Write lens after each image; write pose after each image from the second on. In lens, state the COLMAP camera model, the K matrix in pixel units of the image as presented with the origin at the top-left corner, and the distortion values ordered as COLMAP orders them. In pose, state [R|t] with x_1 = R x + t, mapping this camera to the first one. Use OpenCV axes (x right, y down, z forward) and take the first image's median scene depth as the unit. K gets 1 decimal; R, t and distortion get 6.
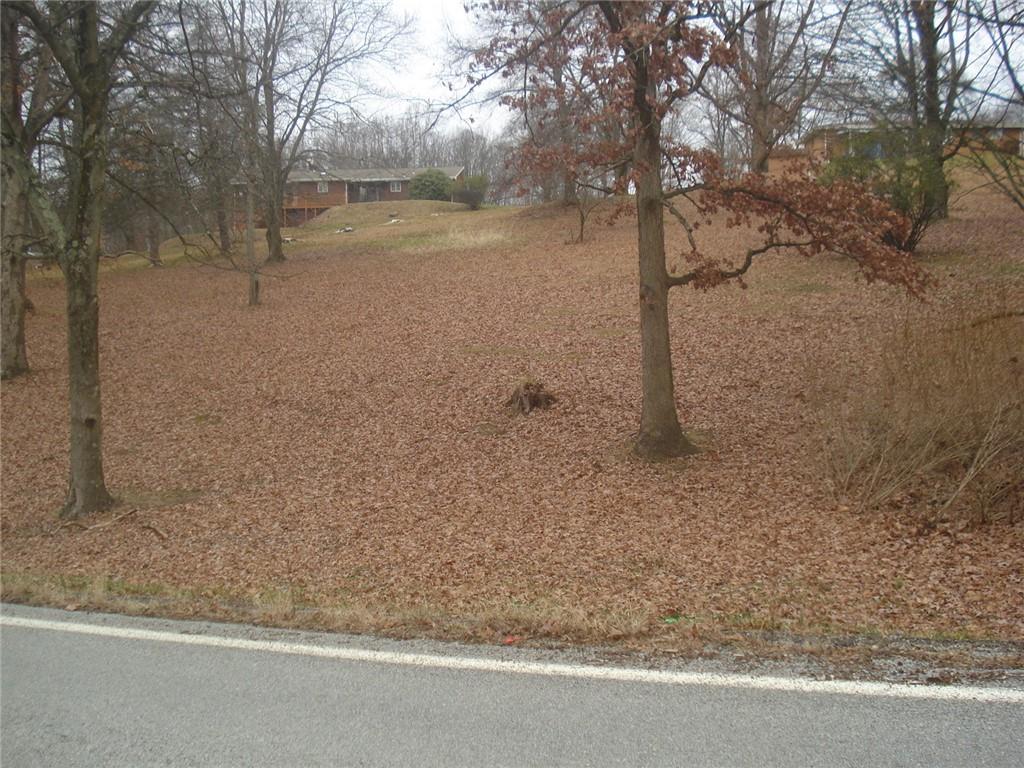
lens RADIAL K [[1162.5, 0, 513.0], [0, 1162.5, 397.9], [0, 0, 1]] dist [-0.067839, -0.098726]
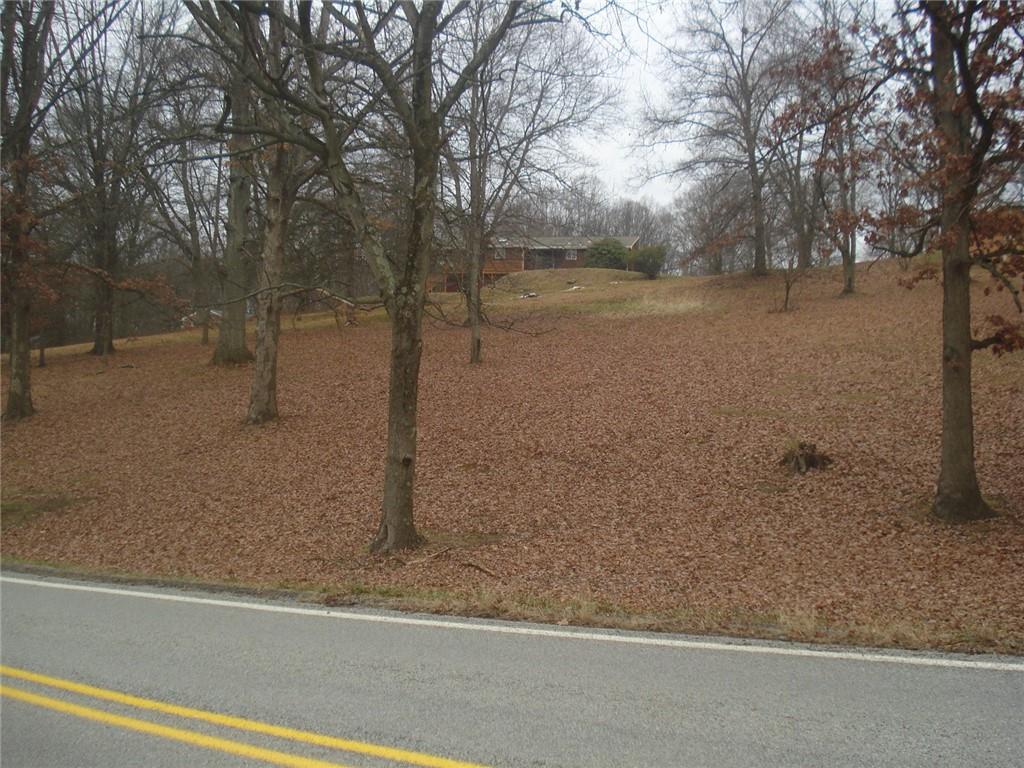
lens RADIAL K [[1162.5, 0, 513.0], [0, 1162.5, 397.9], [0, 0, 1]] dist [-0.067839, -0.098726]
pose [[0.992007, 0.032960, -0.121800, -0.116563], [-0.040209, 0.997533, -0.057550, 0.016098], [0.119602, 0.061988, 0.990885, -0.024927]]
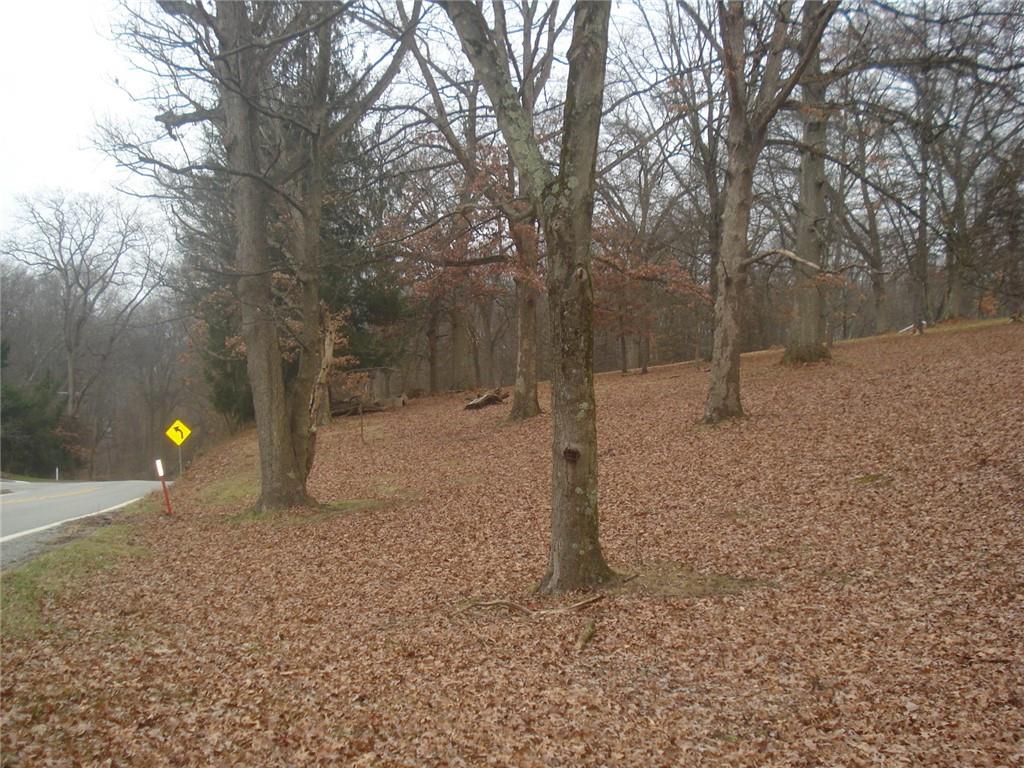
lens RADIAL K [[1162.5, 0, 513.0], [0, 1162.5, 397.9], [0, 0, 1]] dist [-0.067839, -0.098726]
pose [[0.716108, 0.024928, -0.697544, 0.061661], [-0.073563, 0.996492, -0.039909, 0.013647], [0.694102, 0.079893, 0.715429, 0.389217]]
